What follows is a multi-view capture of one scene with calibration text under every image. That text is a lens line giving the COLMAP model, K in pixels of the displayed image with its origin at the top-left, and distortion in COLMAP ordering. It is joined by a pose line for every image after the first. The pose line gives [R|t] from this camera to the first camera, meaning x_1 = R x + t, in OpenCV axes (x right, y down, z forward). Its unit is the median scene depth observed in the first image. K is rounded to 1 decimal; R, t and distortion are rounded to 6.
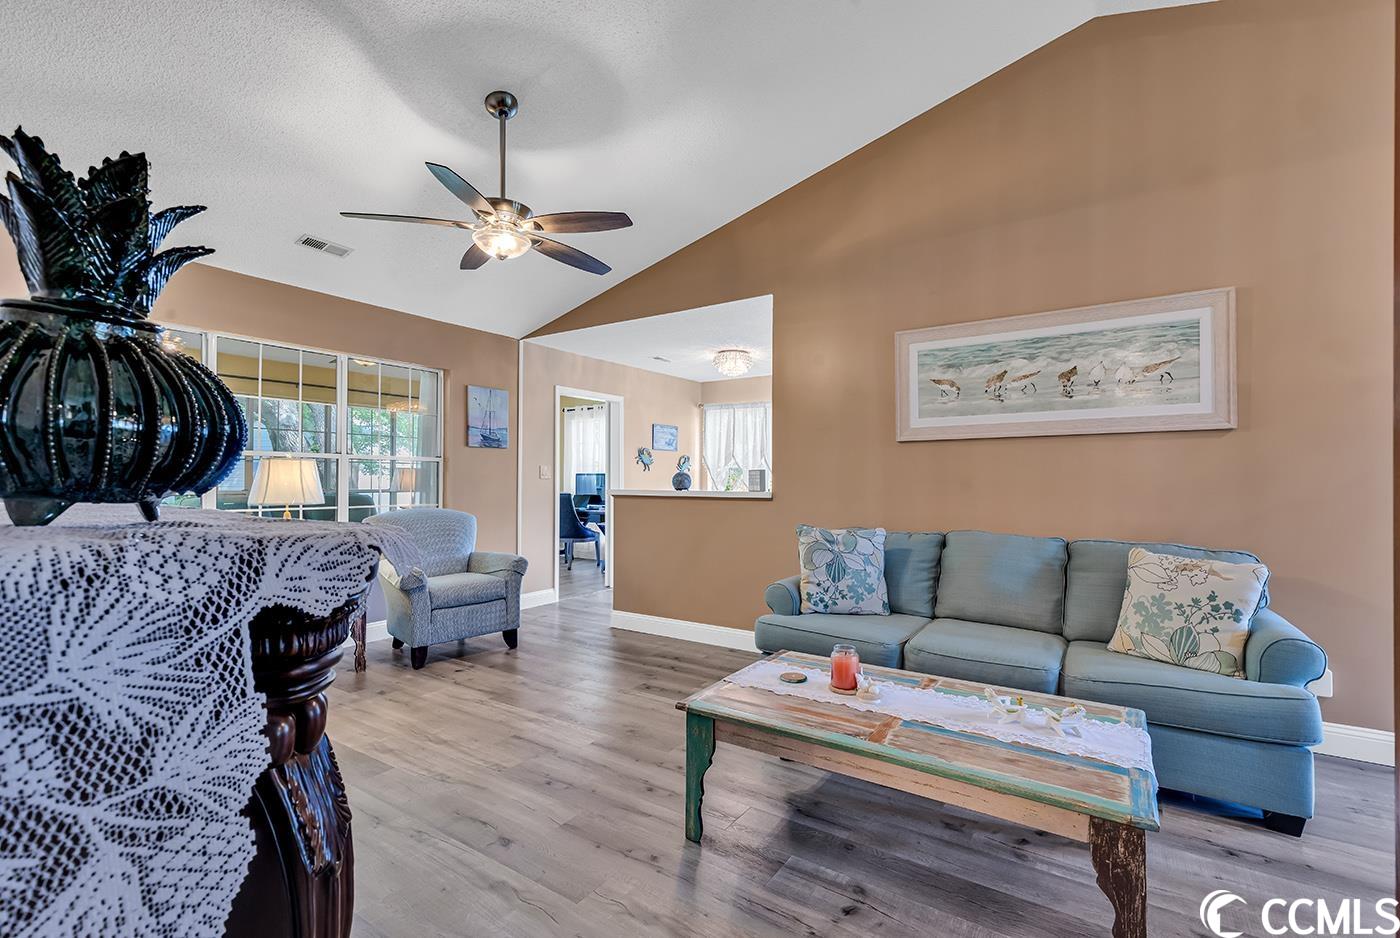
lens RADIAL K [[619.1, 0, 700.0], [0, 619.1, 469.0], [0, 0, 1]] dist [0.002906, 0.000076]
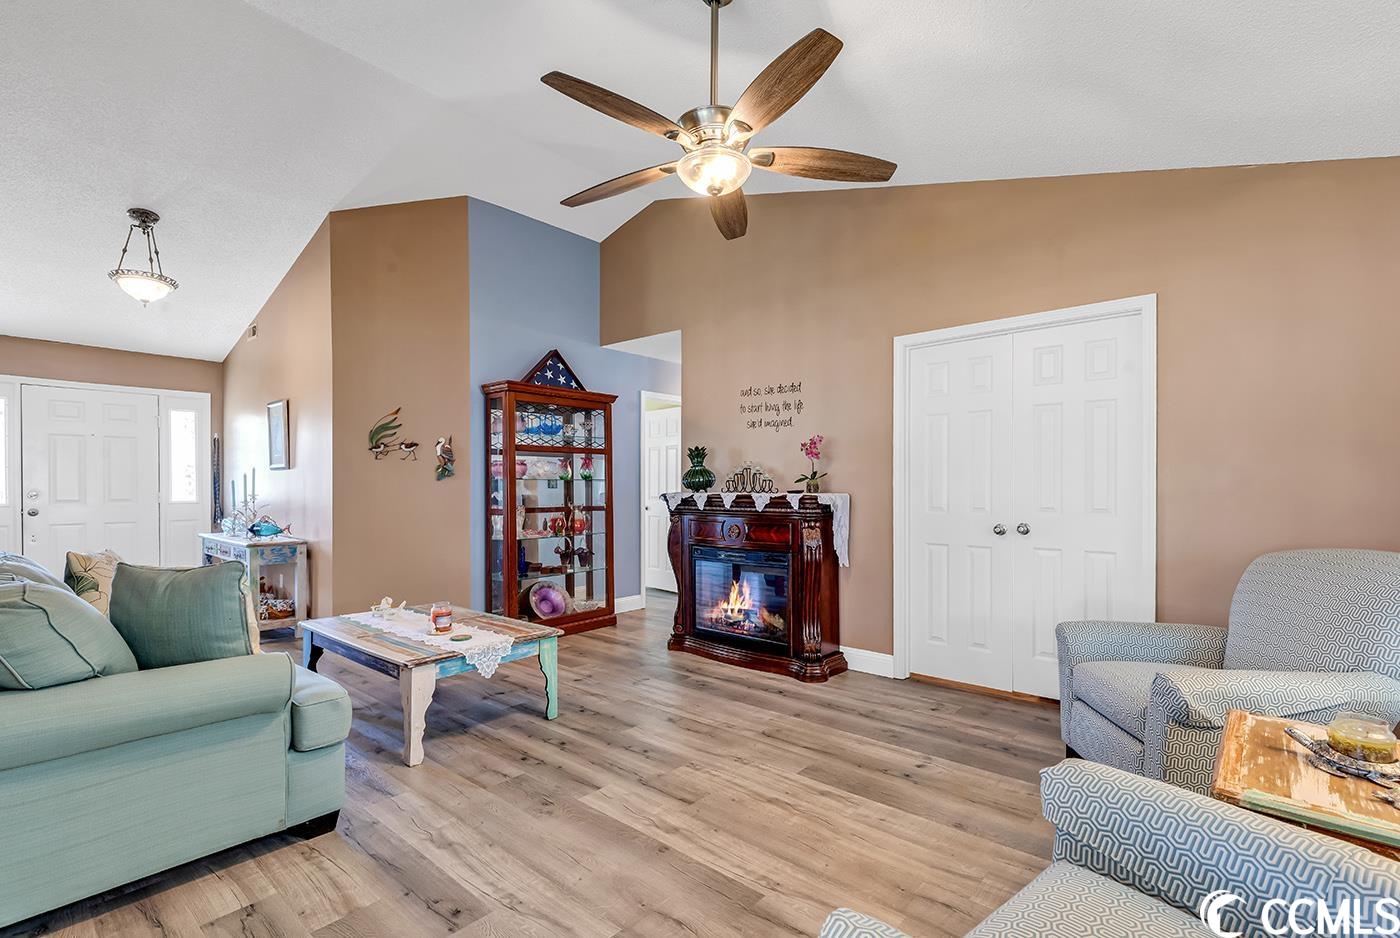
lens RADIAL K [[644.8, 0, 709.8], [0, 644.8, 489.7], [0, 0, 1]] dist [0.002611, 0.000024]
pose [[-0.993173, -0.004476, 0.116568, -0.373643], [-0.006176, 0.999880, -0.014230, 0.029880], [-0.116490, -0.014853, -0.993081, 1.630461]]
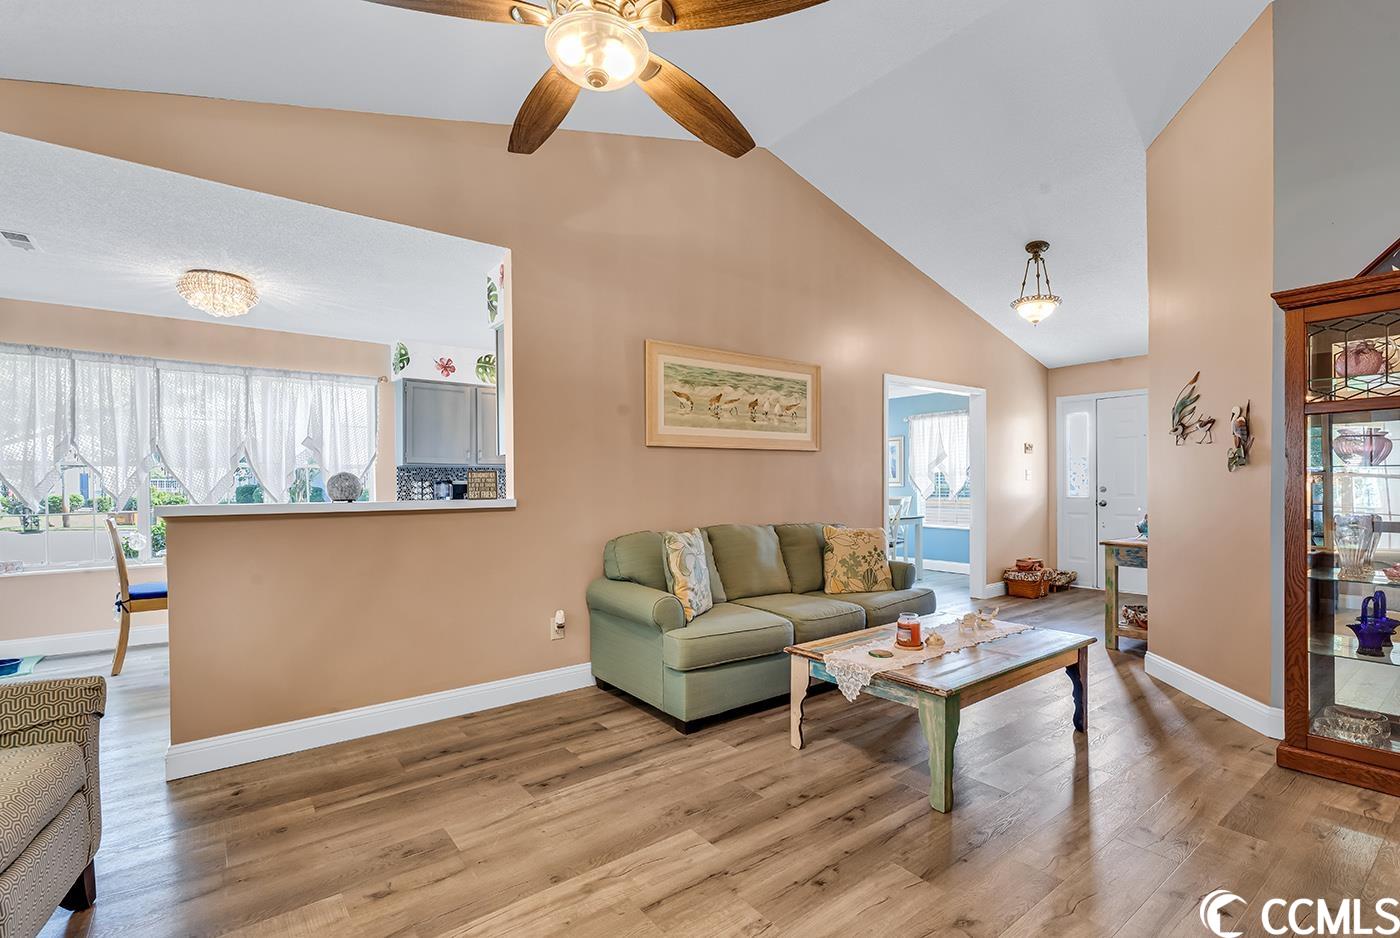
lens RADIAL K [[636.7, 0, 705.6], [0, 636.7, 489.0], [0, 0, 1]] dist [0.015688, 0.000228]
pose [[0.317153, -0.013326, 0.948281, -0.769952], [-0.011952, 0.999766, 0.018047, 0.008211], [-0.948299, -0.017058, 0.316919, 0.667244]]
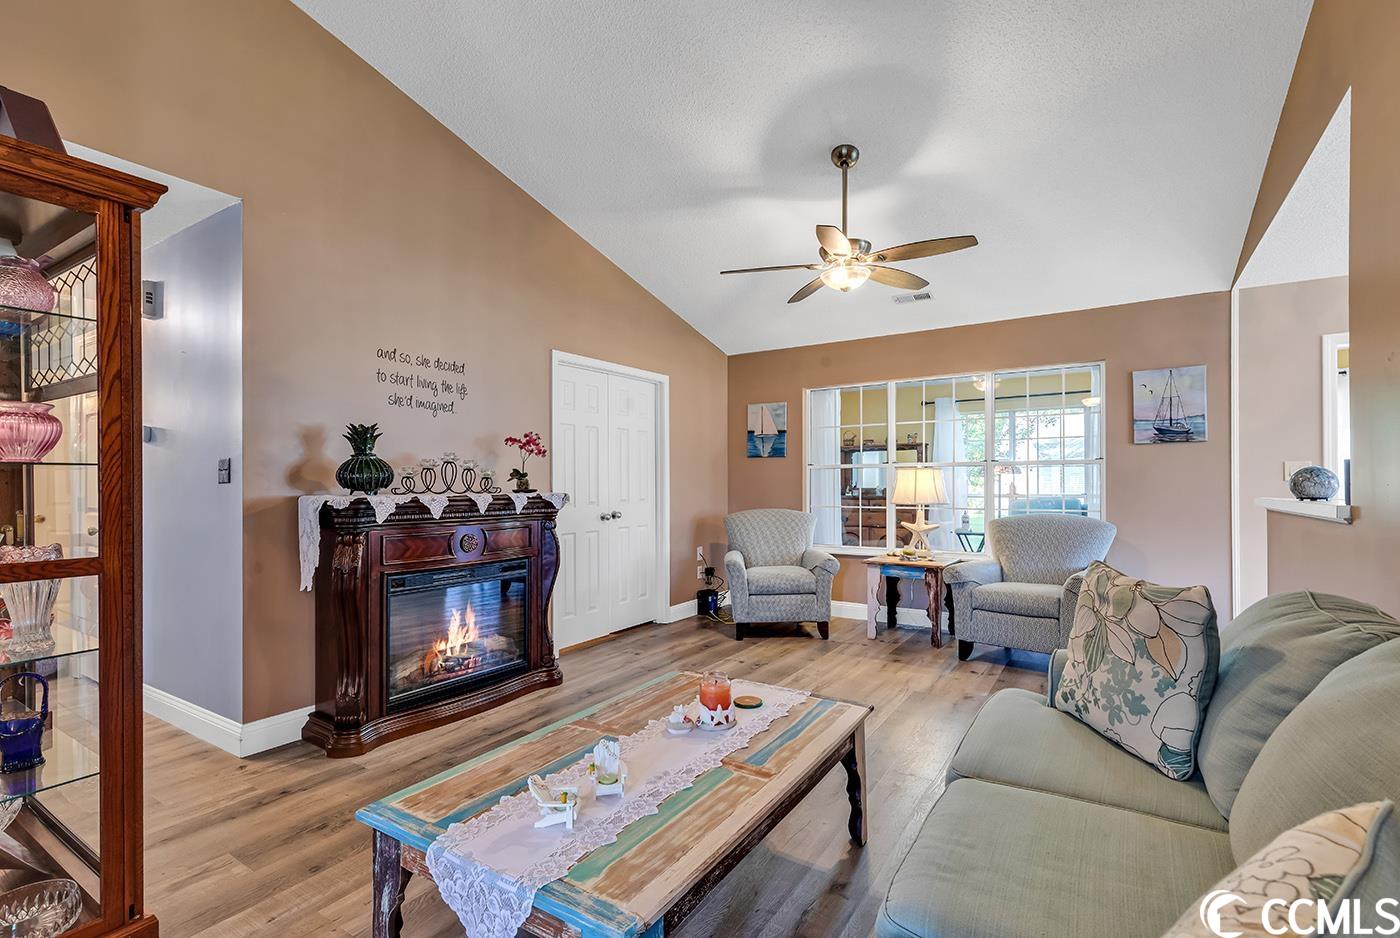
lens RADIAL K [[636.0, 0, 717.8], [0, 636.0, 476.2], [0, 0, 1]] dist [0.002607, -0.000041]
pose [[0.036730, -0.015984, -0.999197, 0.771715], [0.021982, 0.999643, -0.015183, 0.013587], [0.999083, -0.021406, 0.037068, 0.659915]]
